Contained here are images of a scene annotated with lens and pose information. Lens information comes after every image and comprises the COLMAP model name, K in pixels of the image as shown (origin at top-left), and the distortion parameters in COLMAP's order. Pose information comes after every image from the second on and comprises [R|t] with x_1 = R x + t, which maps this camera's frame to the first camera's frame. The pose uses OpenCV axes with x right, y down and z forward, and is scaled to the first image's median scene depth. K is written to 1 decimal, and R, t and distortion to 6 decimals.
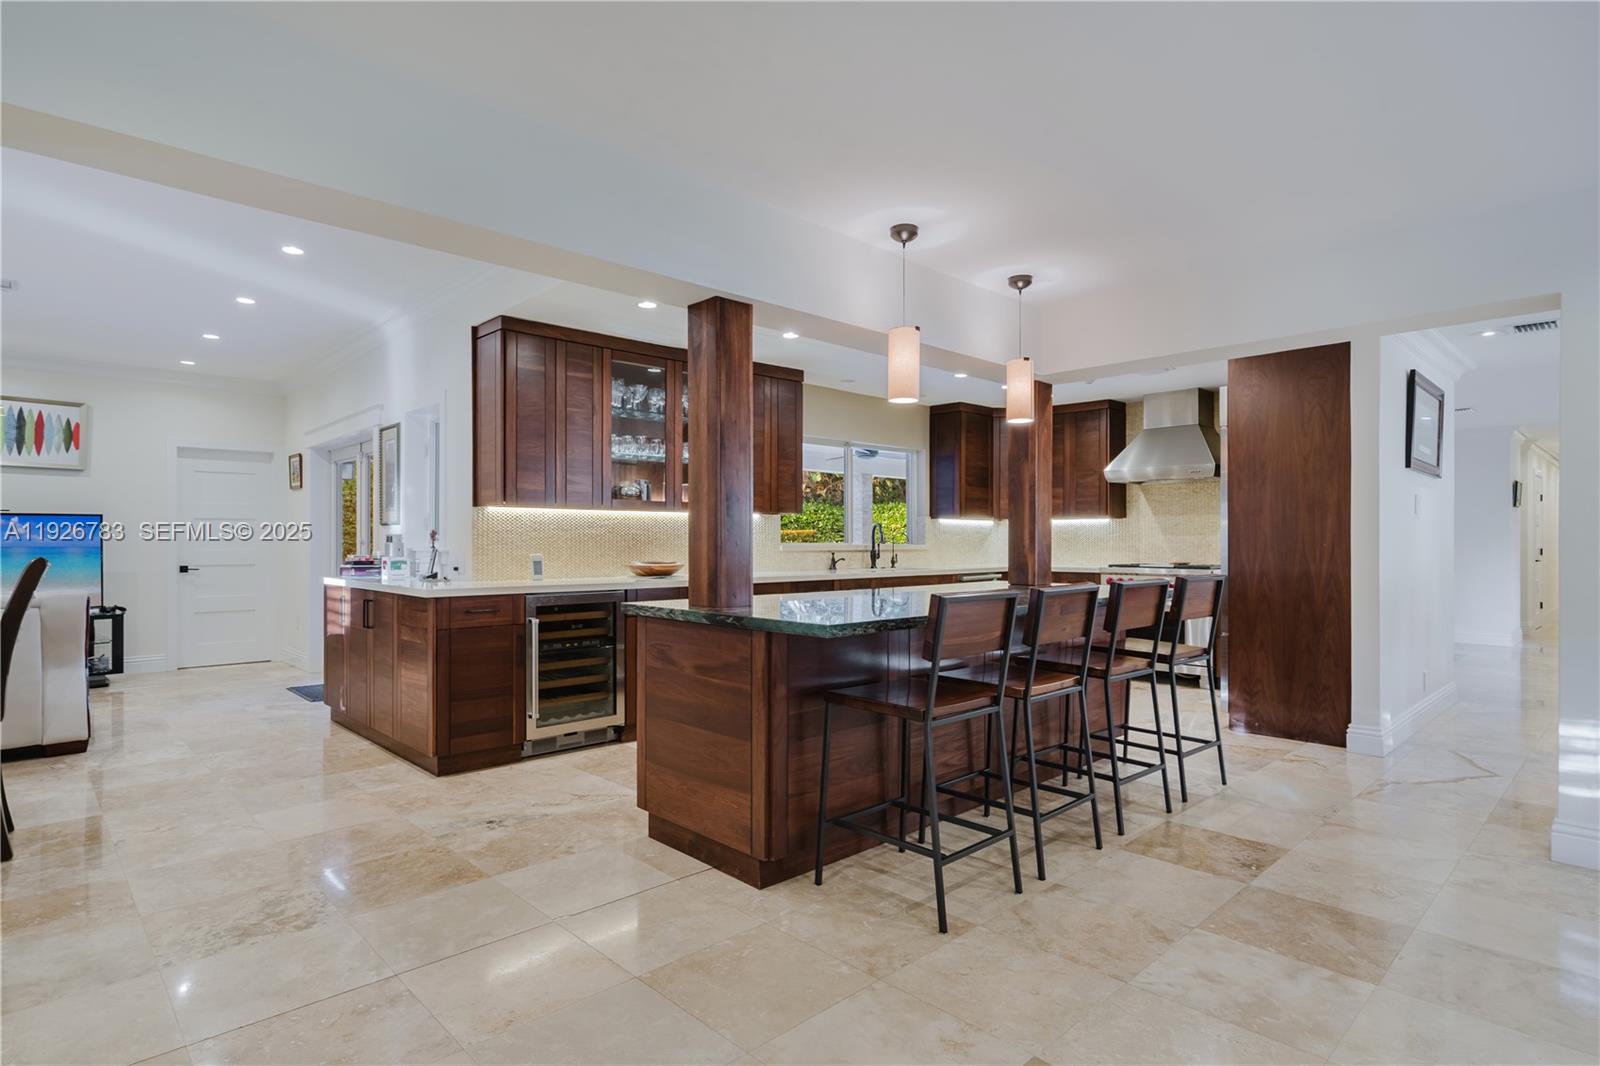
lens RADIAL K [[829.4, 0, 794.5], [0, 829.4, 538.8], [0, 0, 1]] dist [-0.000281, 0.004403]
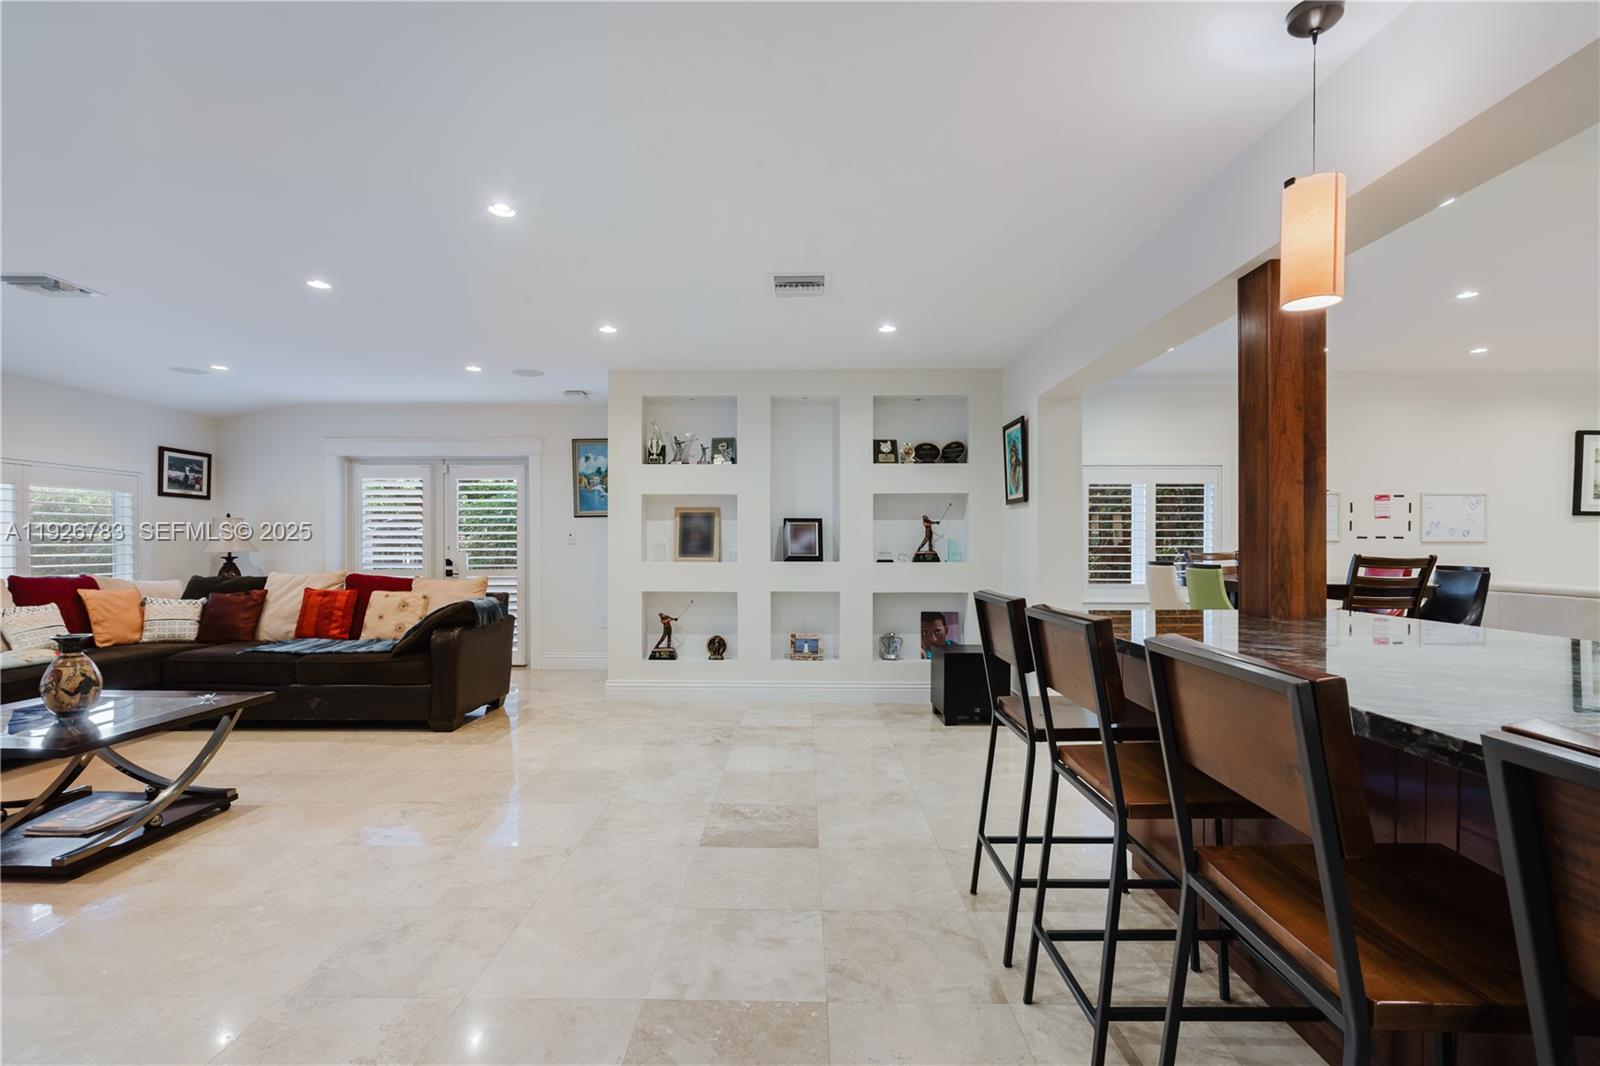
lens RADIAL K [[726.6, 0, 798.5], [0, 726.6, 549.6], [0, 0, 1]] dist [-0.006387, 0.002526]
pose [[-0.690397, 0.003628, -0.723422, 0.538558], [0.000188, 0.999988, 0.004835, 0.005603], [0.723431, 0.003202, -0.690389, 0.776208]]
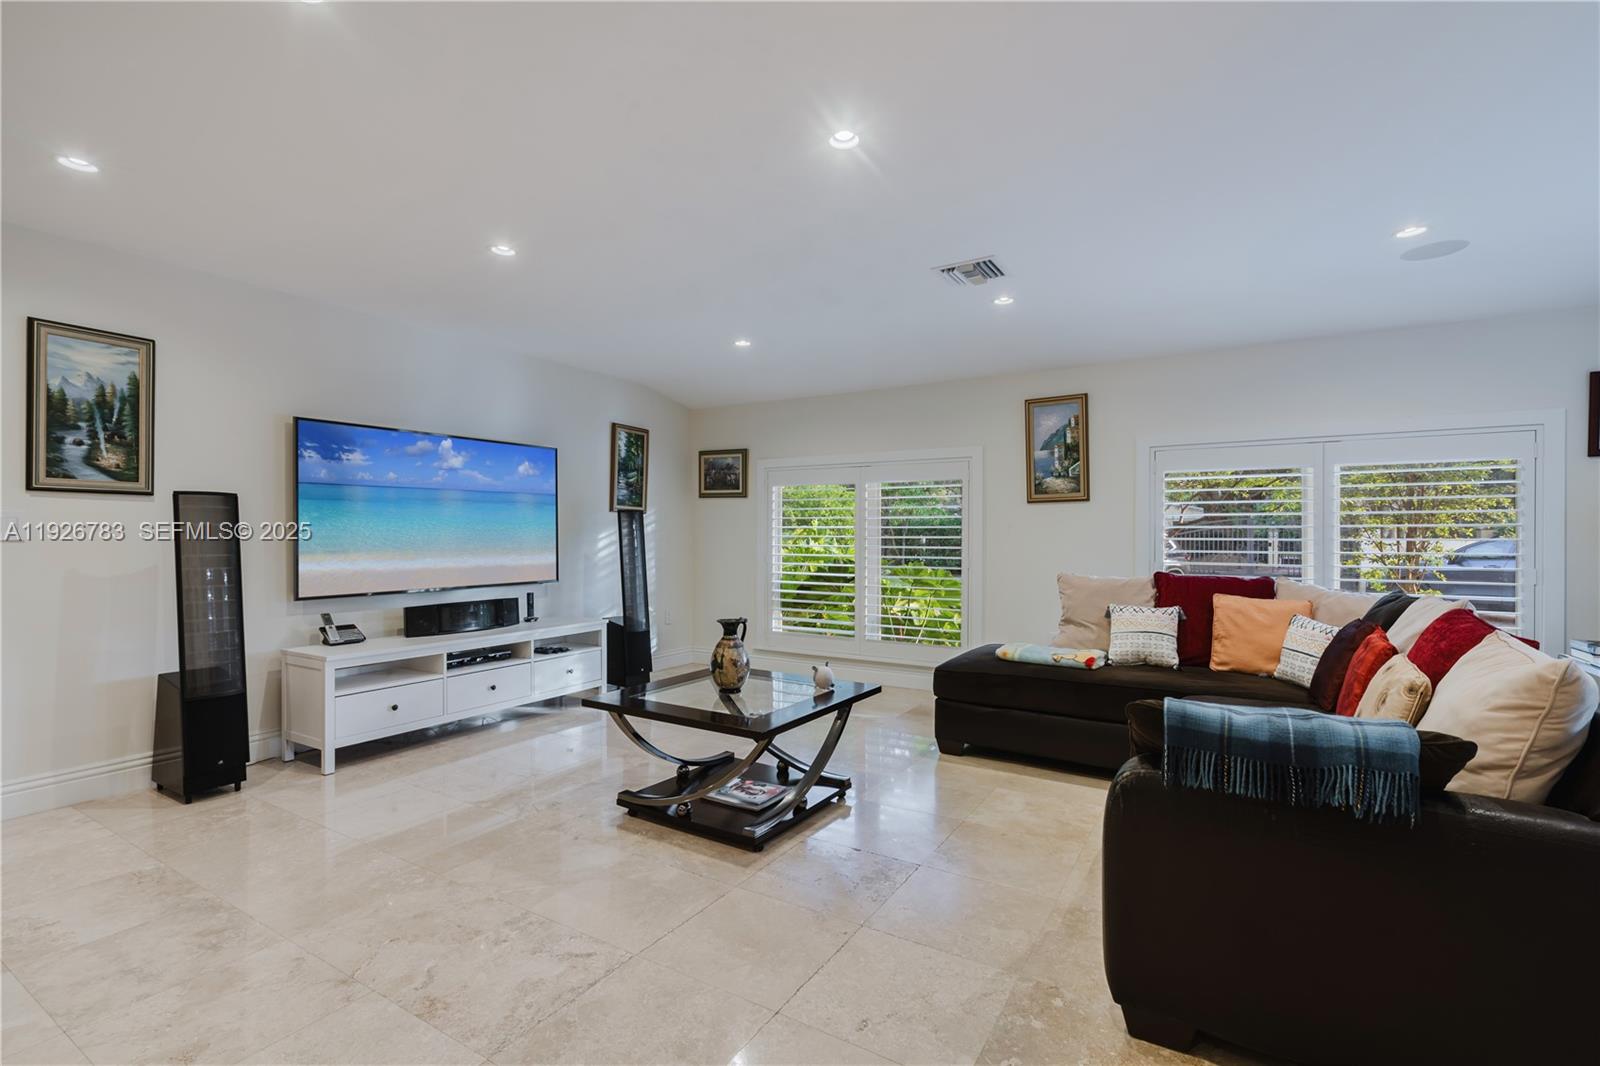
lens RADIAL K [[726.6, 0, 794.1], [0, 726.6, 520.4], [0, 0, 1]] dist [-0.006387, 0.002526]
pose [[-0.258634, 0.020510, 0.965758, -0.122332], [-0.003365, 0.999749, -0.022133, 0.001926], [-0.965969, -0.008974, -0.258500, 0.073231]]
